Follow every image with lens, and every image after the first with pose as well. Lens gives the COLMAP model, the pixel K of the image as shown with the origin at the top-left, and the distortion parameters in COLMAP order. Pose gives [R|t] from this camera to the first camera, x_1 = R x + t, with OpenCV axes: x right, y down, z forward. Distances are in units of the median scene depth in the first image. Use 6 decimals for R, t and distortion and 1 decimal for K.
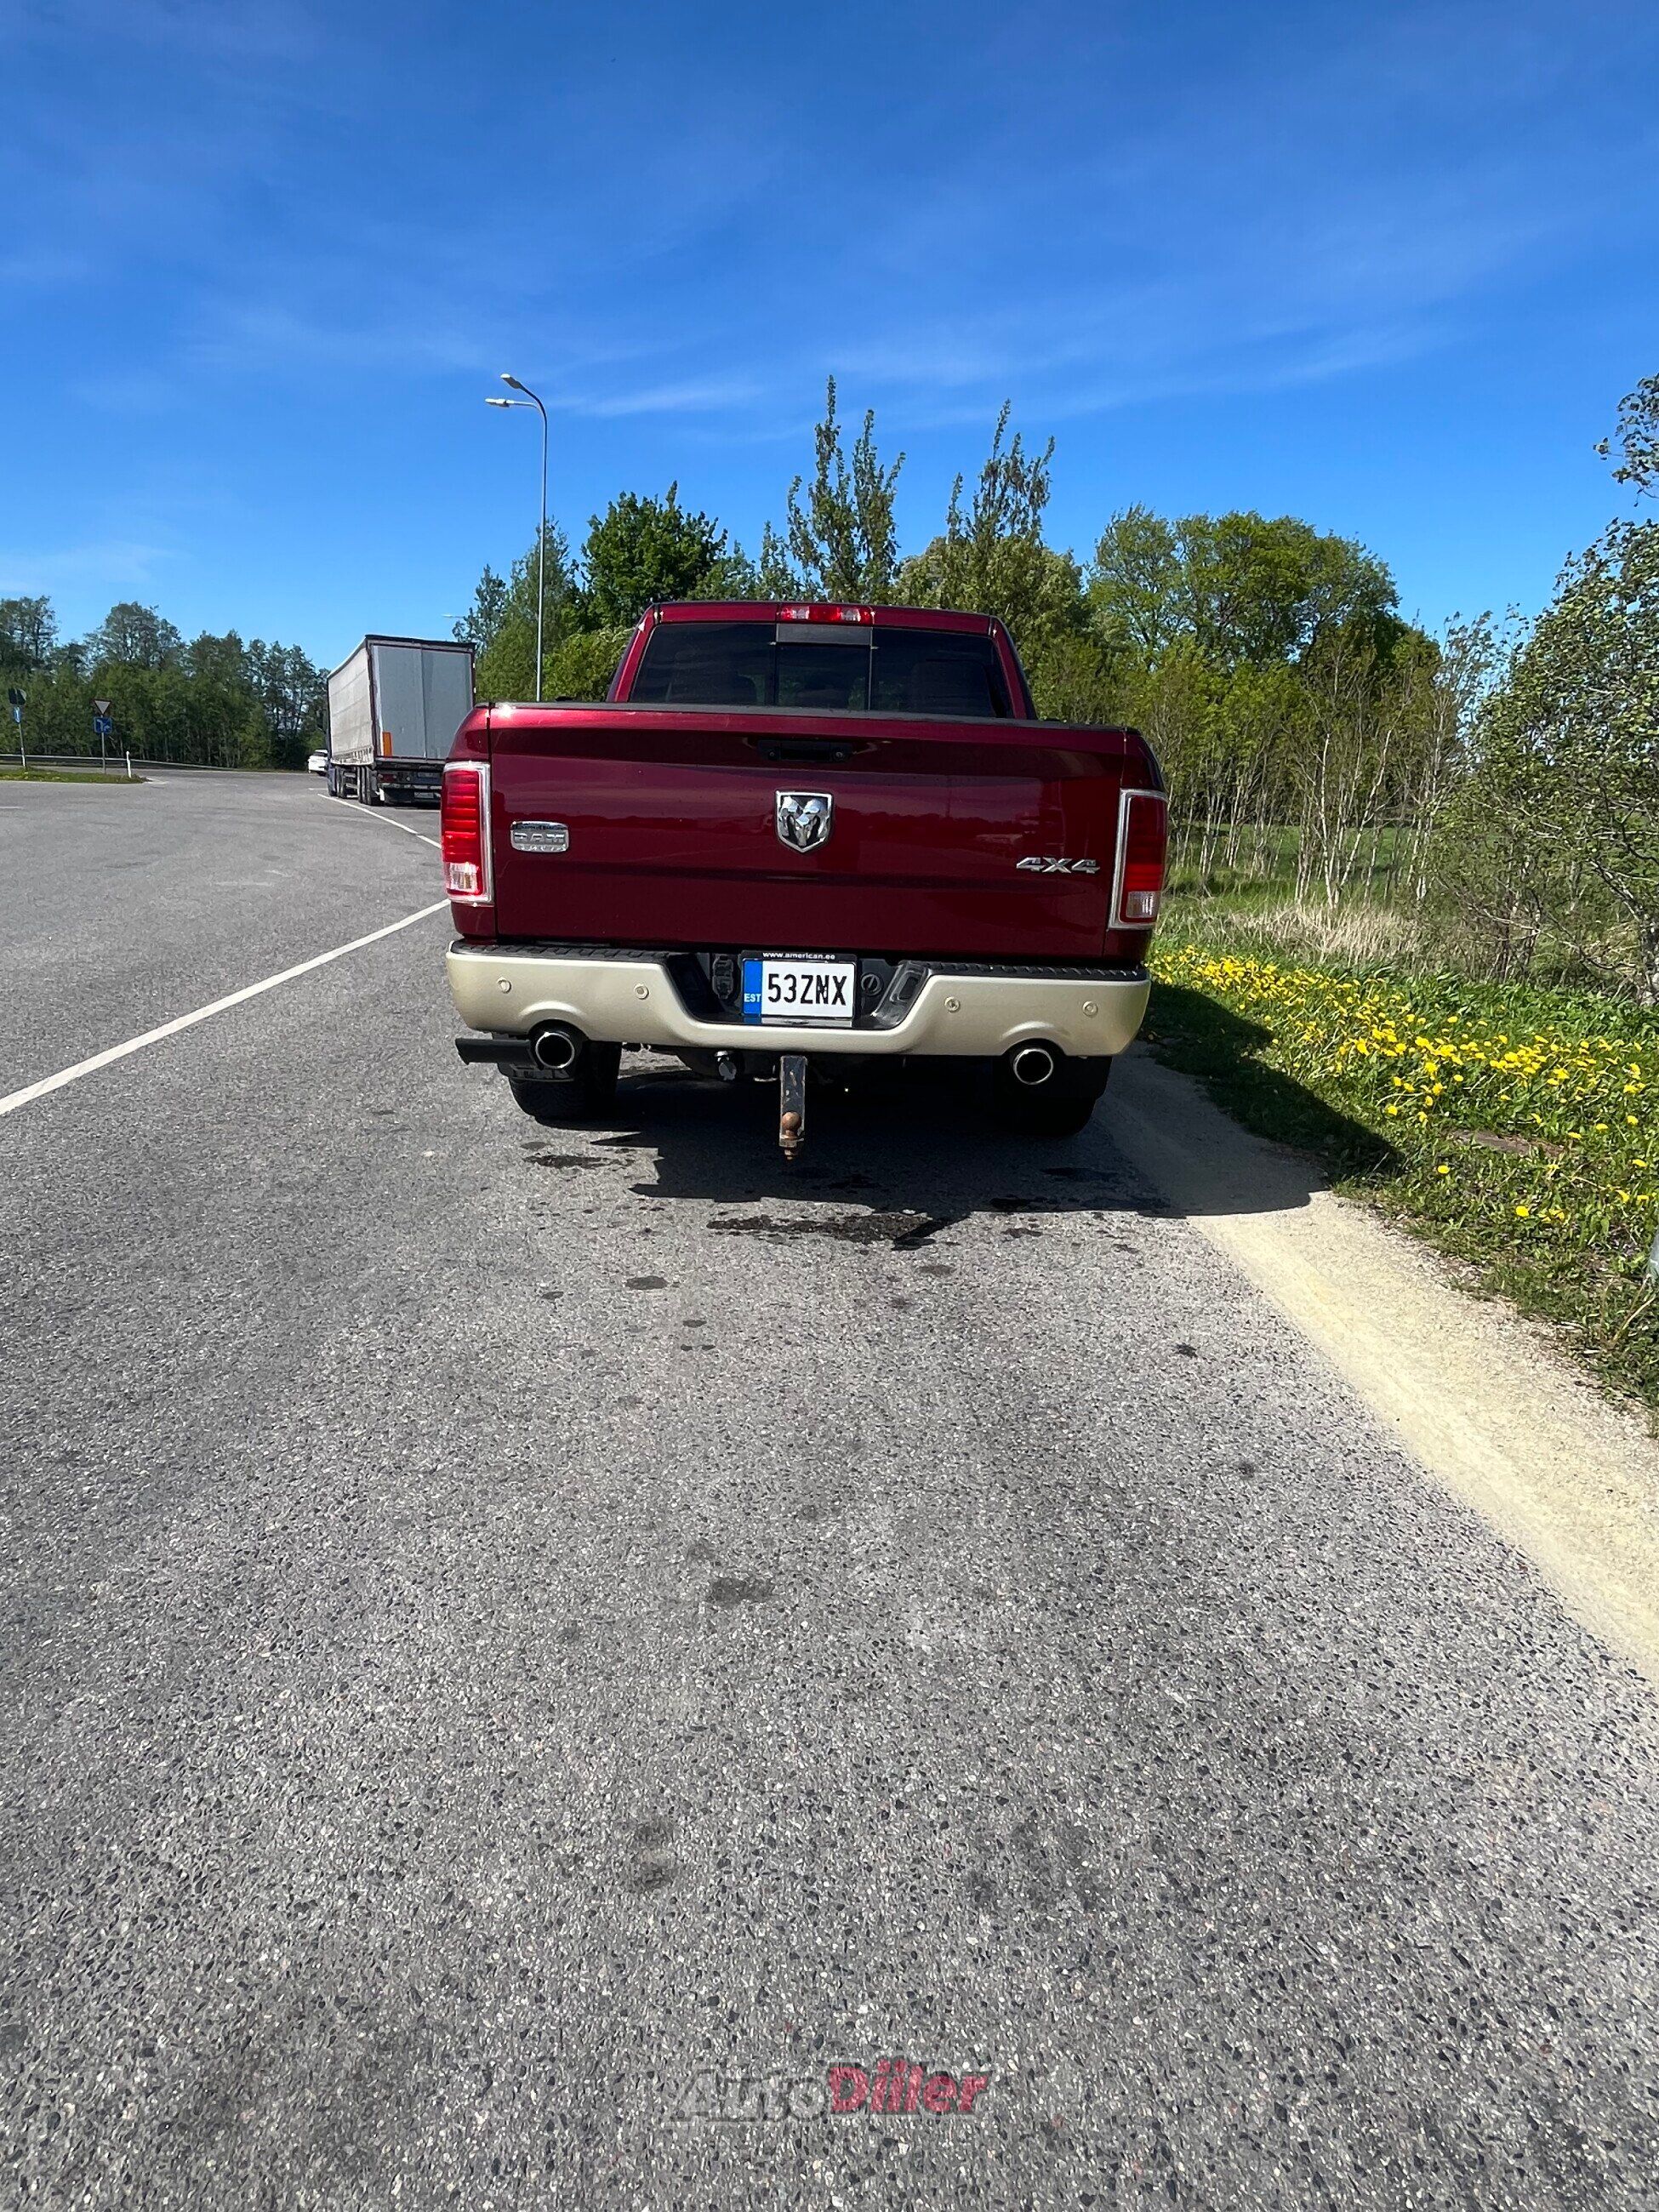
lens RADIAL K [[1205.6, 0, 844.3], [0, 1205.6, 1108.9], [0, 0, 1]] dist [-0.017333, -0.000225]
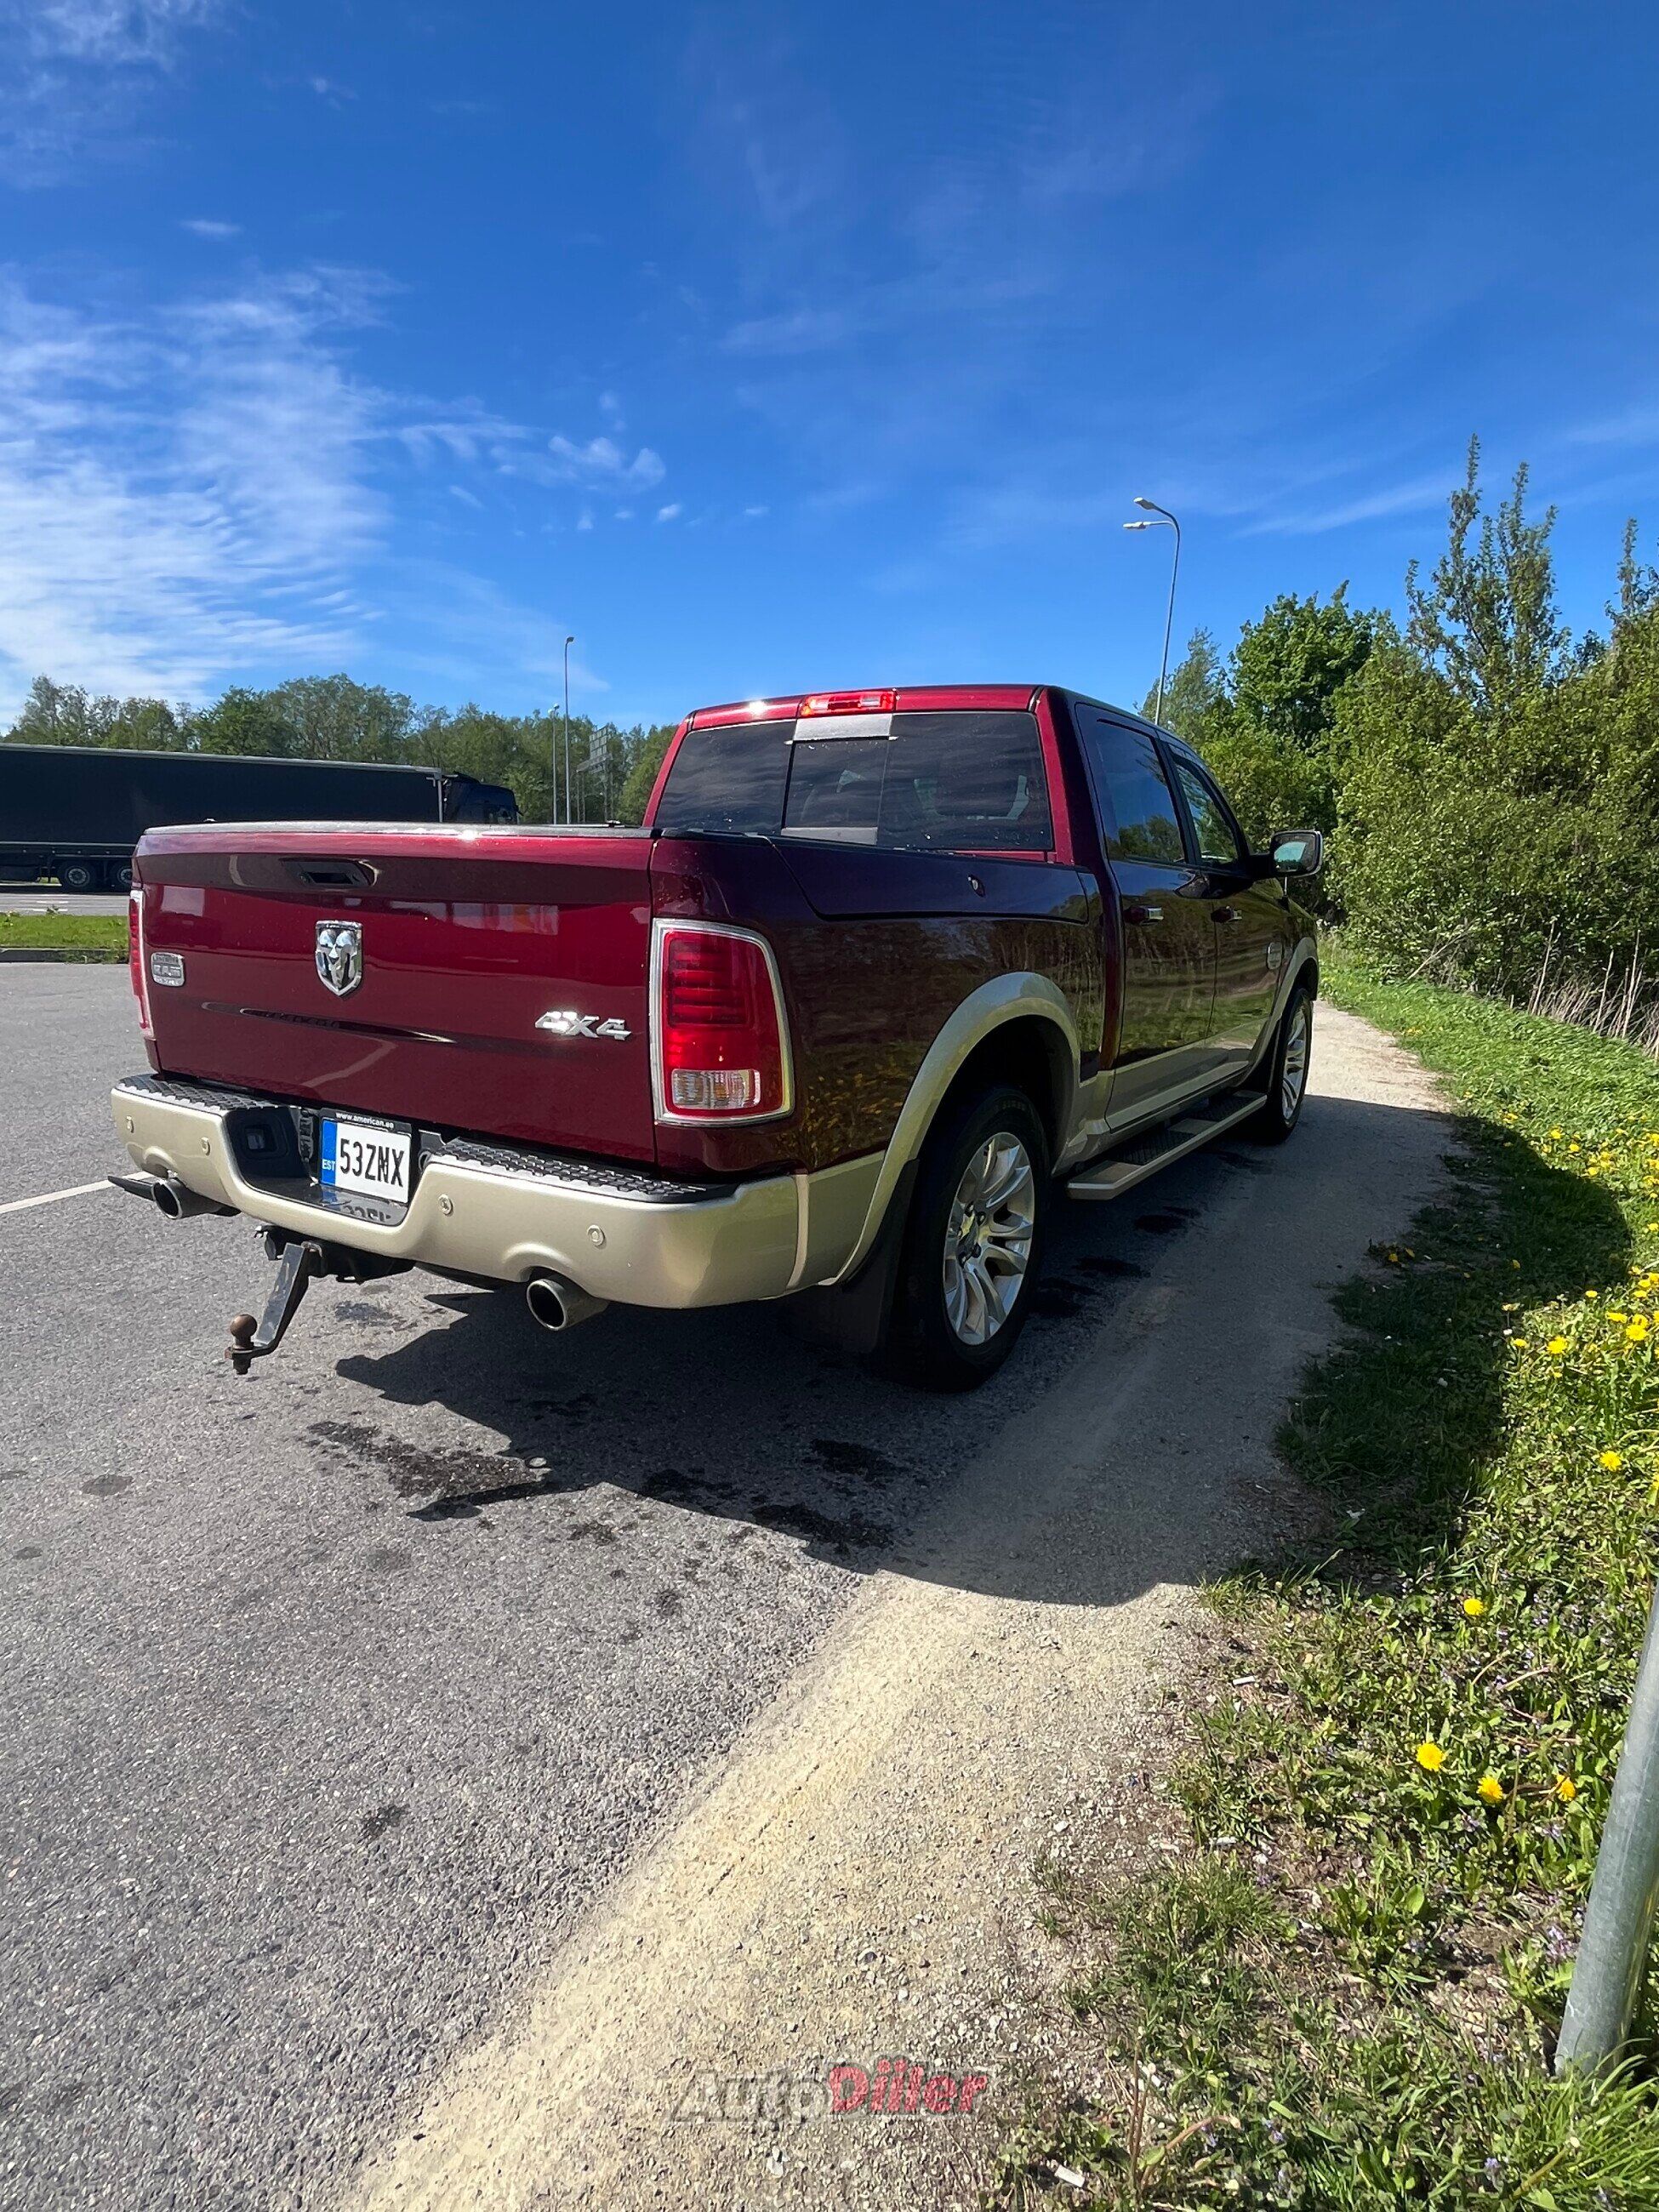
lens RADIAL K [[1205.6, 0, 844.3], [0, 1205.6, 1108.9], [0, 0, 1]] dist [-0.017333, -0.000225]
pose [[0.851598, 0.082689, -0.517632, 0.649129], [-0.126202, 0.990776, -0.049354, -0.134298], [0.508777, 0.107356, 0.854179, 0.469448]]
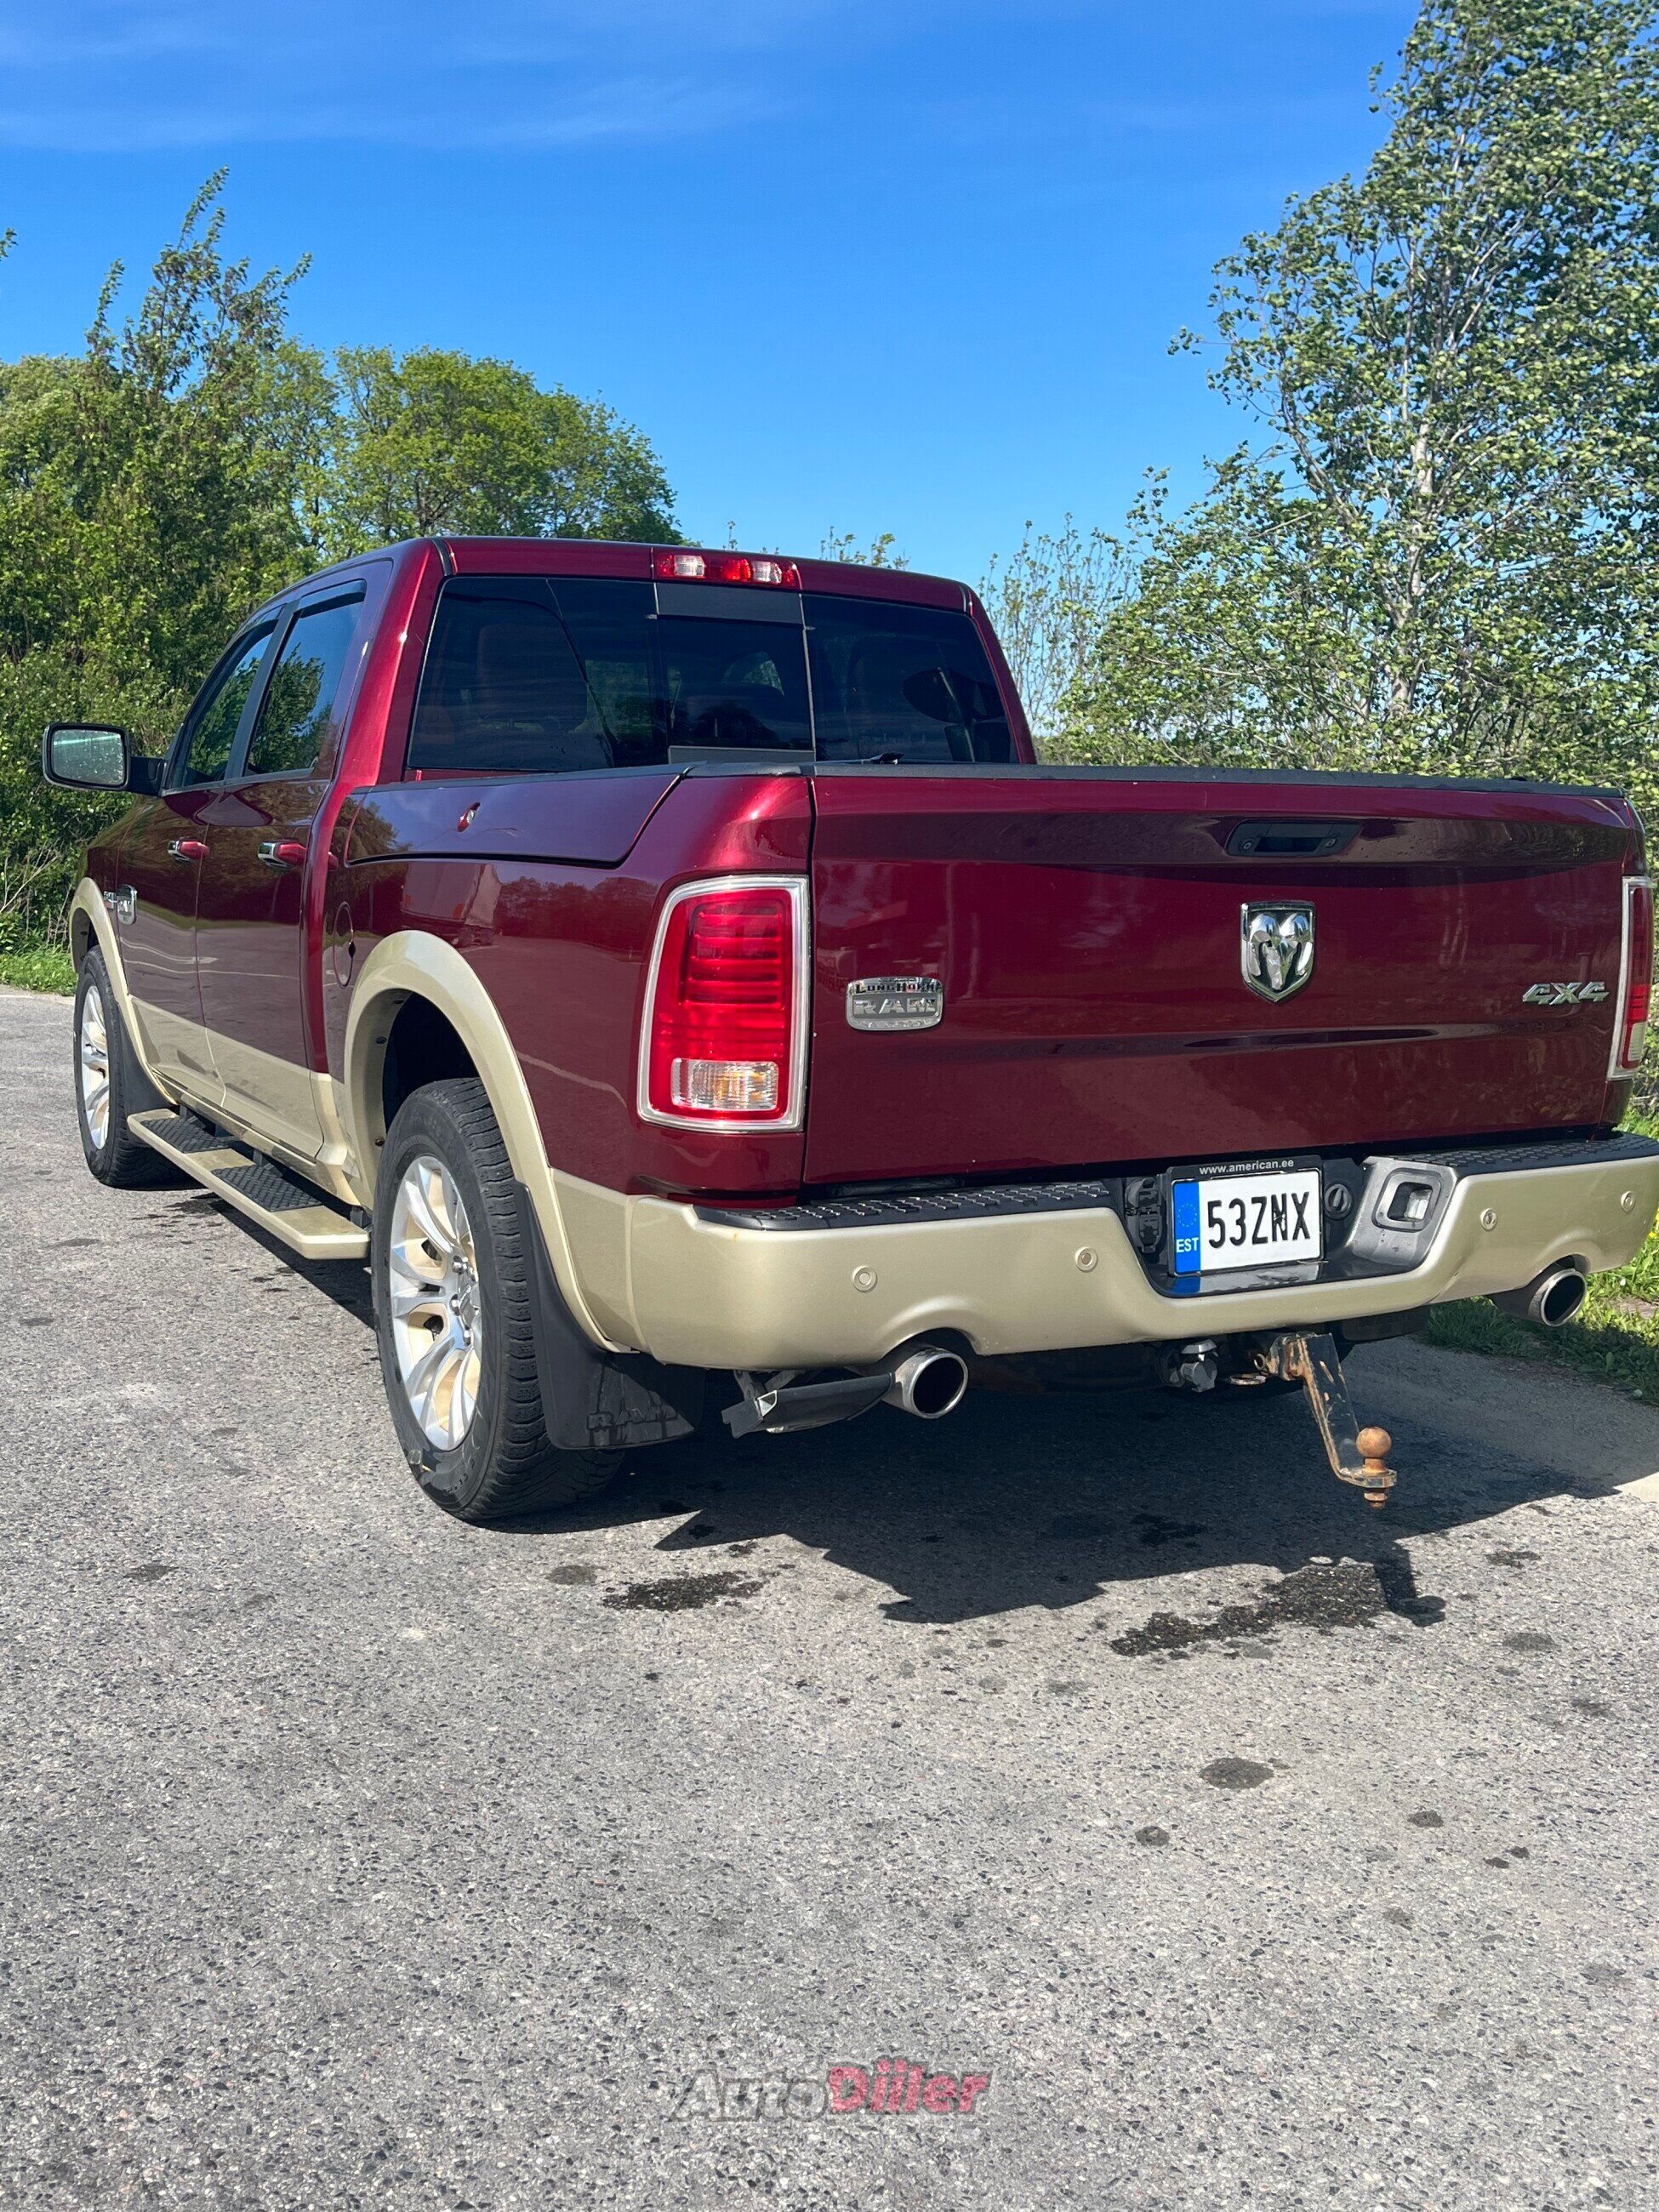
lens RADIAL K [[2075.9, 0, 829.5], [0, 2075.9, 1106.0], [0, 0, 1]] dist [0.035759, -0.022690]
pose [[0.876251, -0.090346, 0.473309, -0.705154], [0.139999, 0.987627, -0.070664, -0.111970], [-0.461068, 0.128182, 0.878058, 0.176679]]
